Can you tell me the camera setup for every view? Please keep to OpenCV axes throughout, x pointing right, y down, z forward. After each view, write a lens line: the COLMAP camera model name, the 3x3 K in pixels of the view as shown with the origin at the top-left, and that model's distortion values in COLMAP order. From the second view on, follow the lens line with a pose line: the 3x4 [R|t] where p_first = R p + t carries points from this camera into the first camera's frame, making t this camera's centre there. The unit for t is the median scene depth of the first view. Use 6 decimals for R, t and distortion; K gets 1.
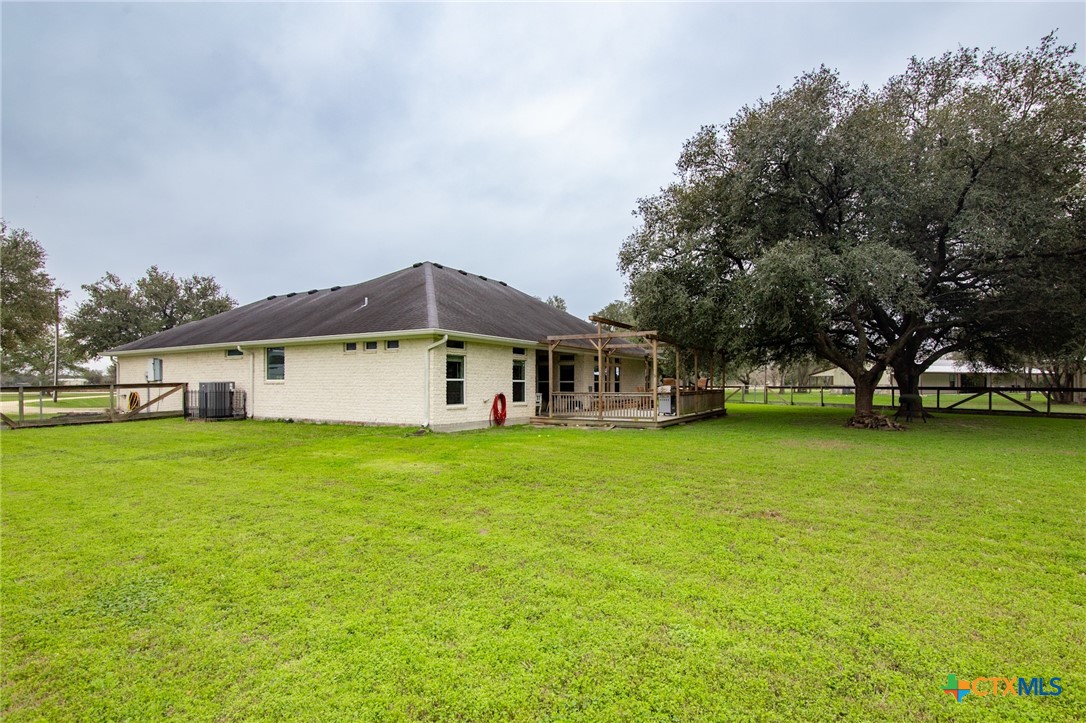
lens RADIAL K [[504.5, 0, 531.0], [0, 504.5, 379.4], [0, 0, 1]] dist [-0.001713, 0.001287]
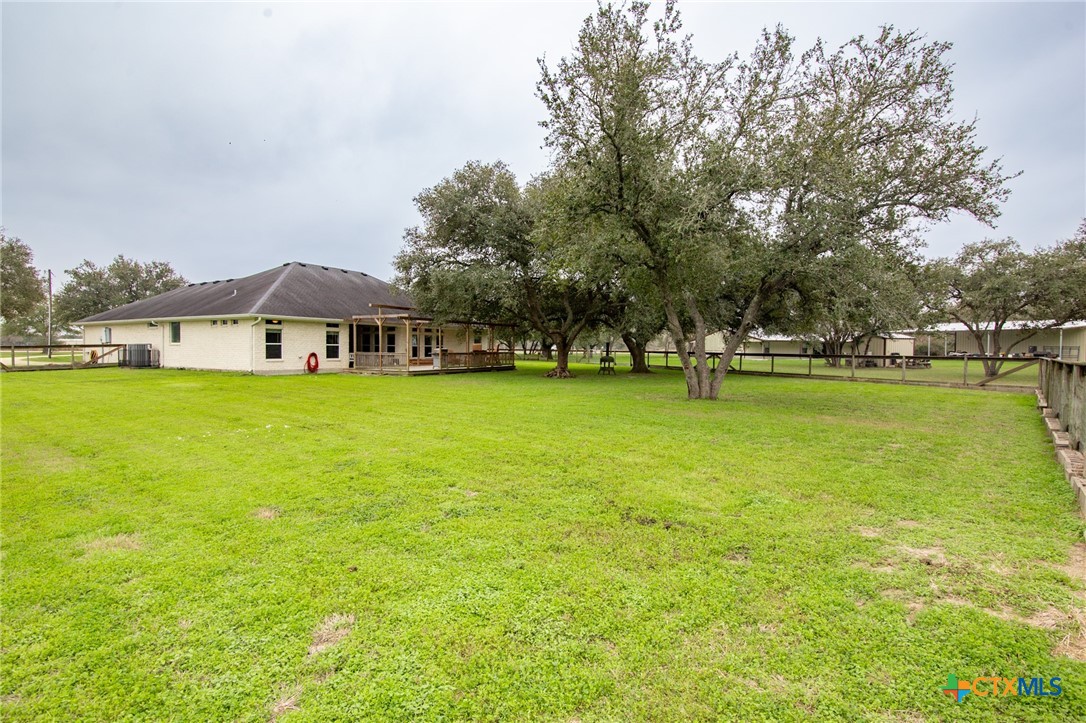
lens RADIAL K [[504.5, 0, 544.0], [0, 504.5, 359.5], [0, 0, 1]] dist [-0.001713, 0.001287]
pose [[0.999941, 0.009229, -0.005741, 0.604668], [-0.009028, 0.999376, 0.034142, -0.010206], [0.006053, -0.034088, 0.999400, -0.524598]]
